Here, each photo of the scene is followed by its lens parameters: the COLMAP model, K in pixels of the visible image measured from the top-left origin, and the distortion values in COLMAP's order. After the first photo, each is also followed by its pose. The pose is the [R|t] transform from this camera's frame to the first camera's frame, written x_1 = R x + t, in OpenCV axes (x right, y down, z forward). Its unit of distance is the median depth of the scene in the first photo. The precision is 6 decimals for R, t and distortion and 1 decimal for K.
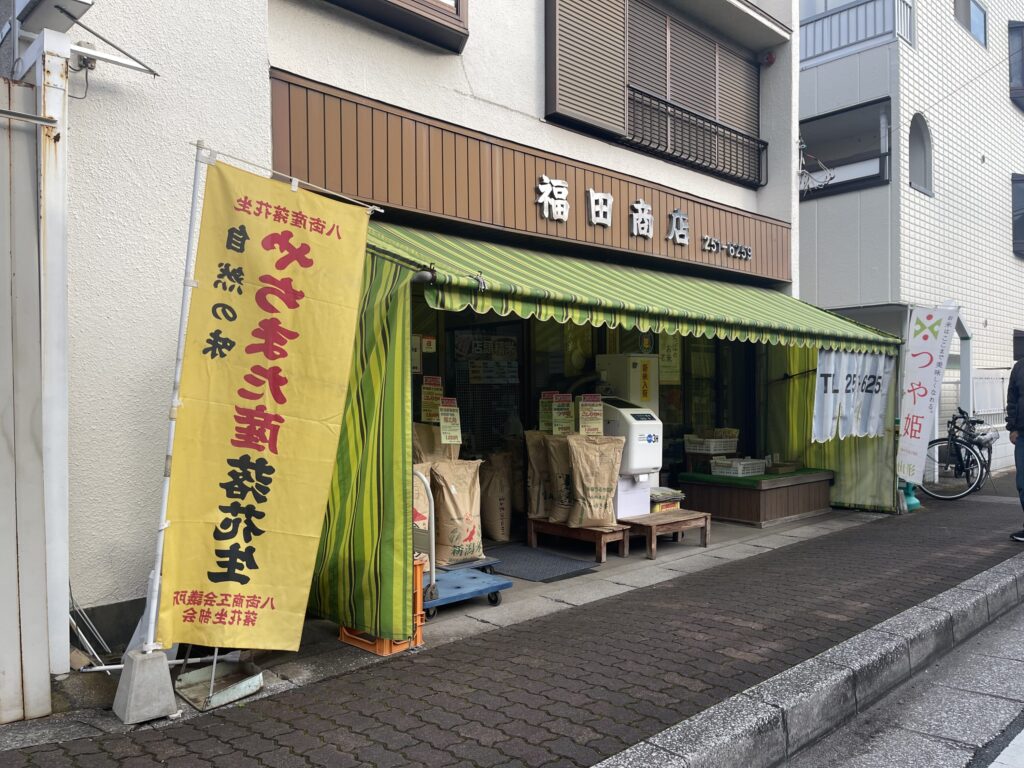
lens RADIAL K [[774.8, 0, 508.7], [0, 774.8, 387.3], [0, 0, 1]] dist [0.034332, -0.015198]
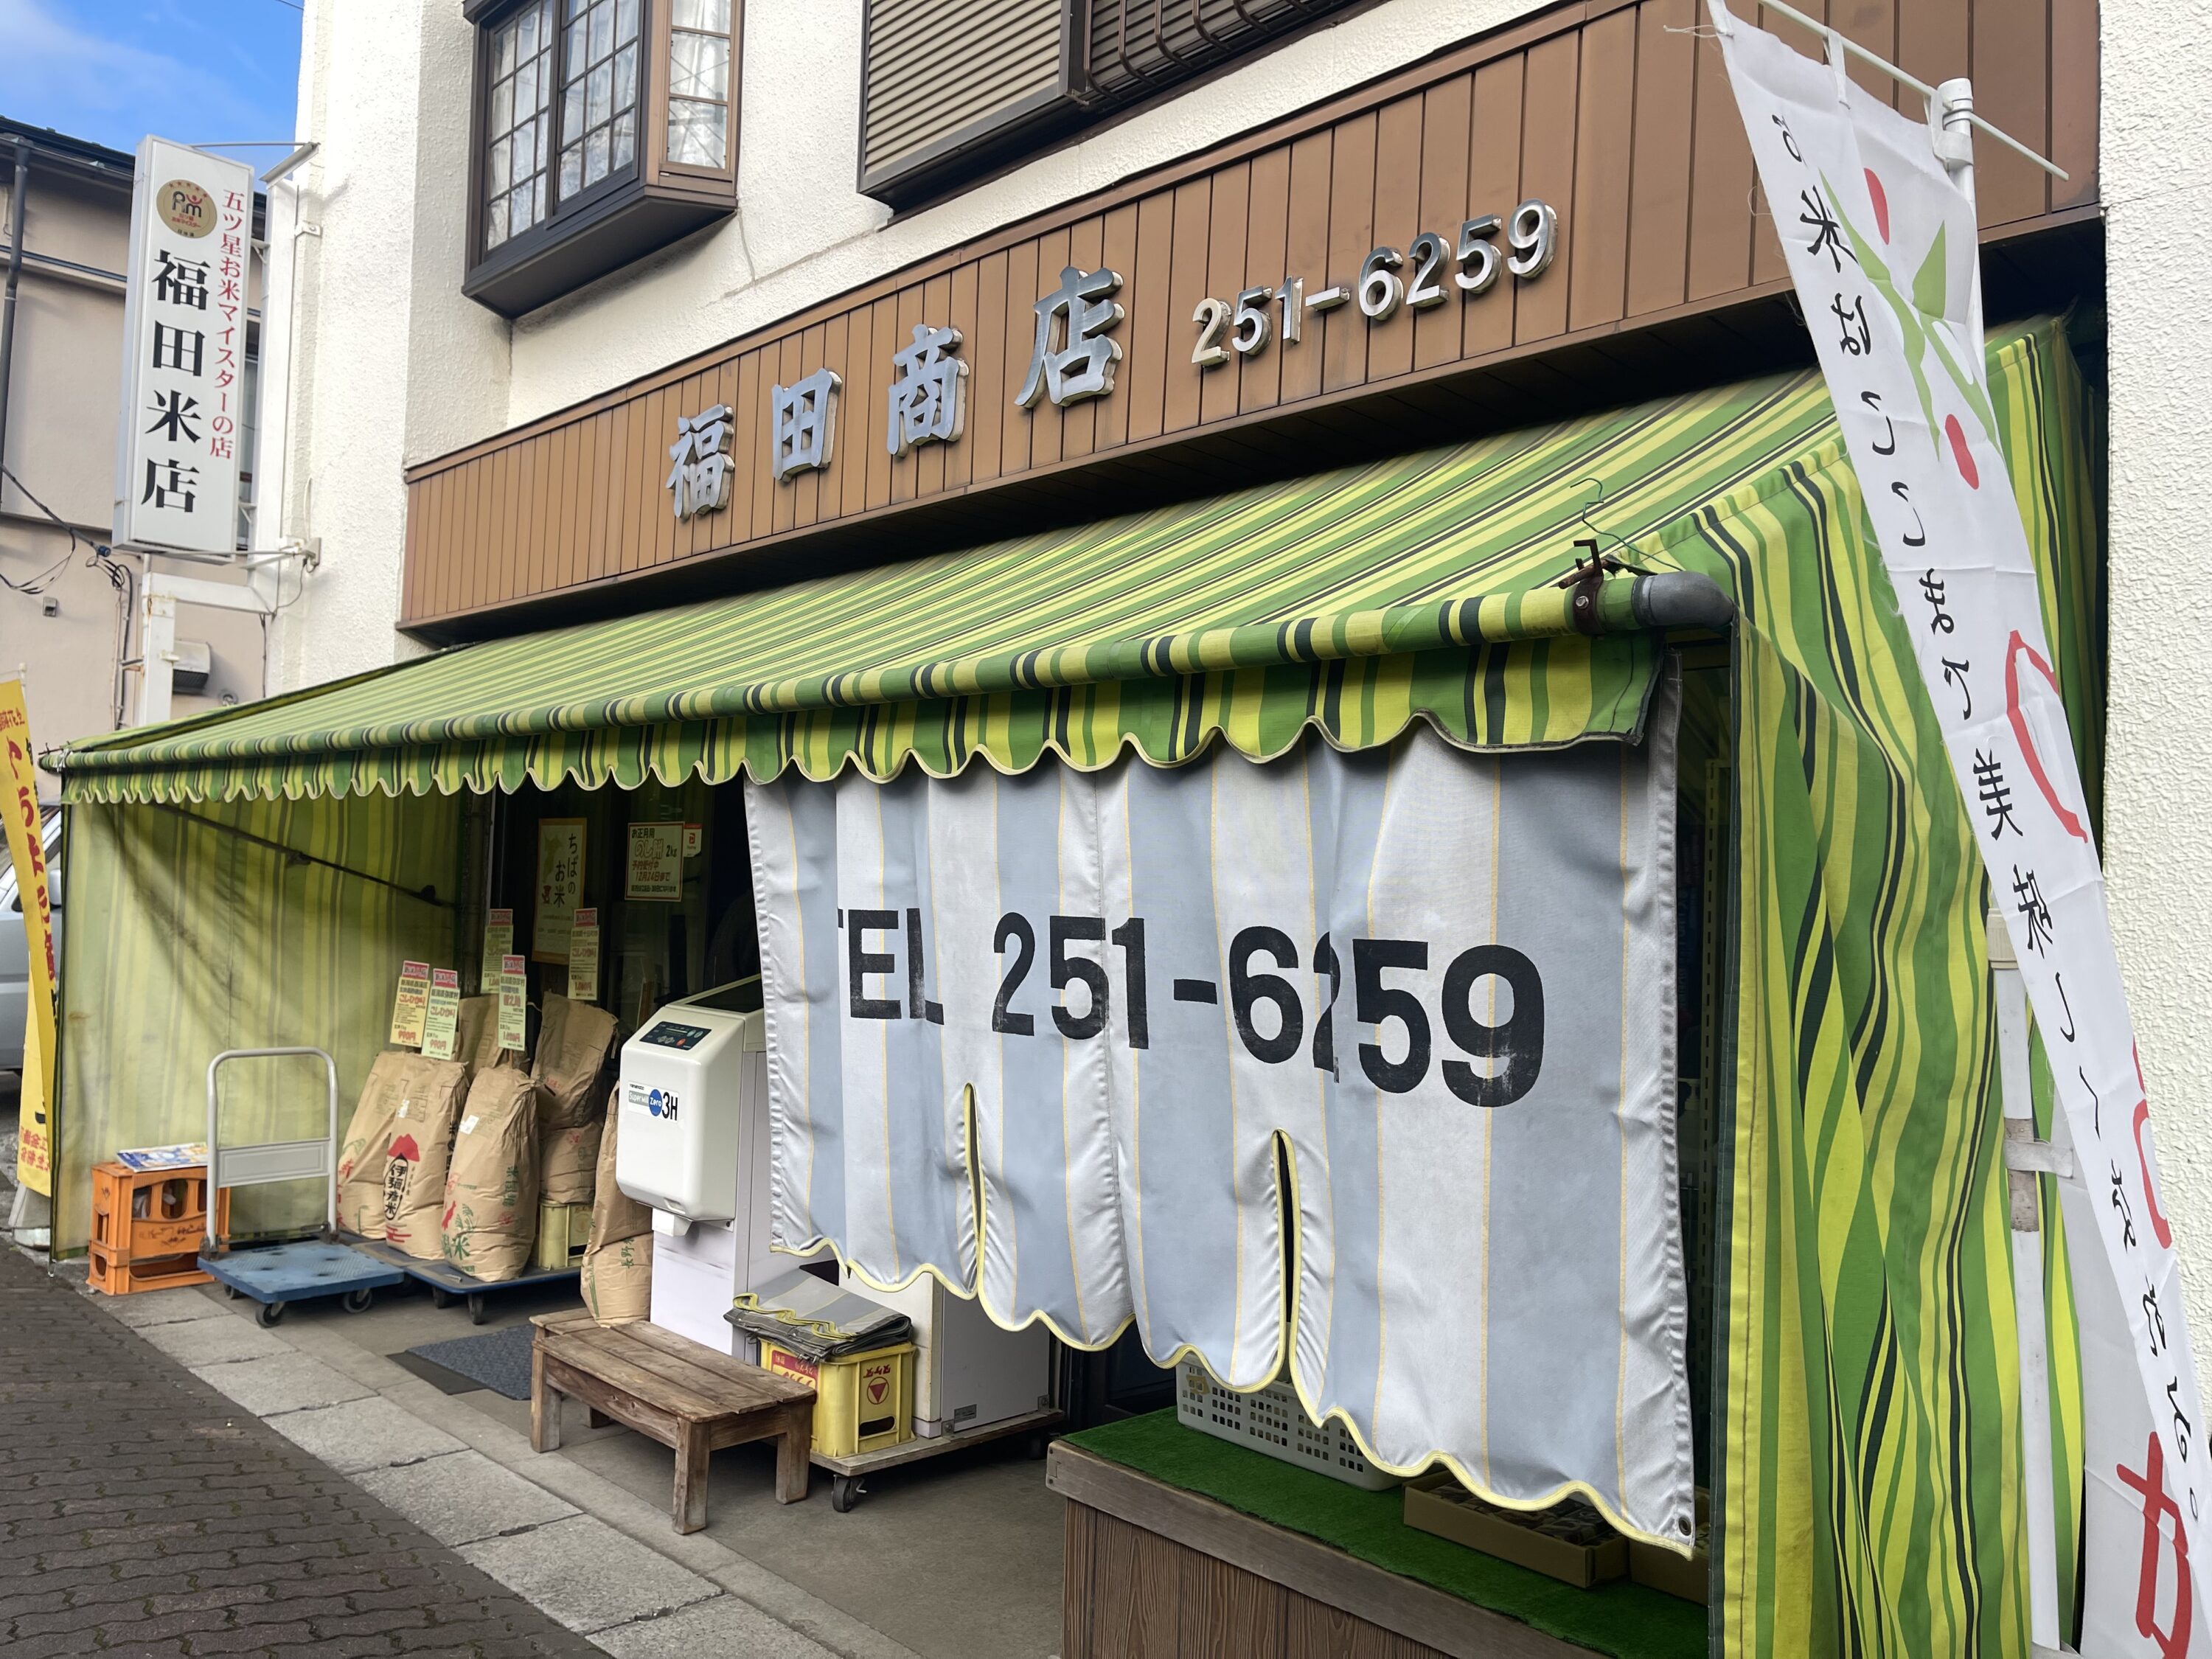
lens RADIAL K [[1673.8, 0, 1092.6], [0, 1673.8, 827.5], [0, 0, 1]] dist [0.034332, -0.015198]
pose [[0.016832, -0.041087, -0.999014, 0.923721], [-0.026734, 0.998780, -0.041528, -0.025760], [0.999501, 0.027407, 0.015713, 1.207323]]
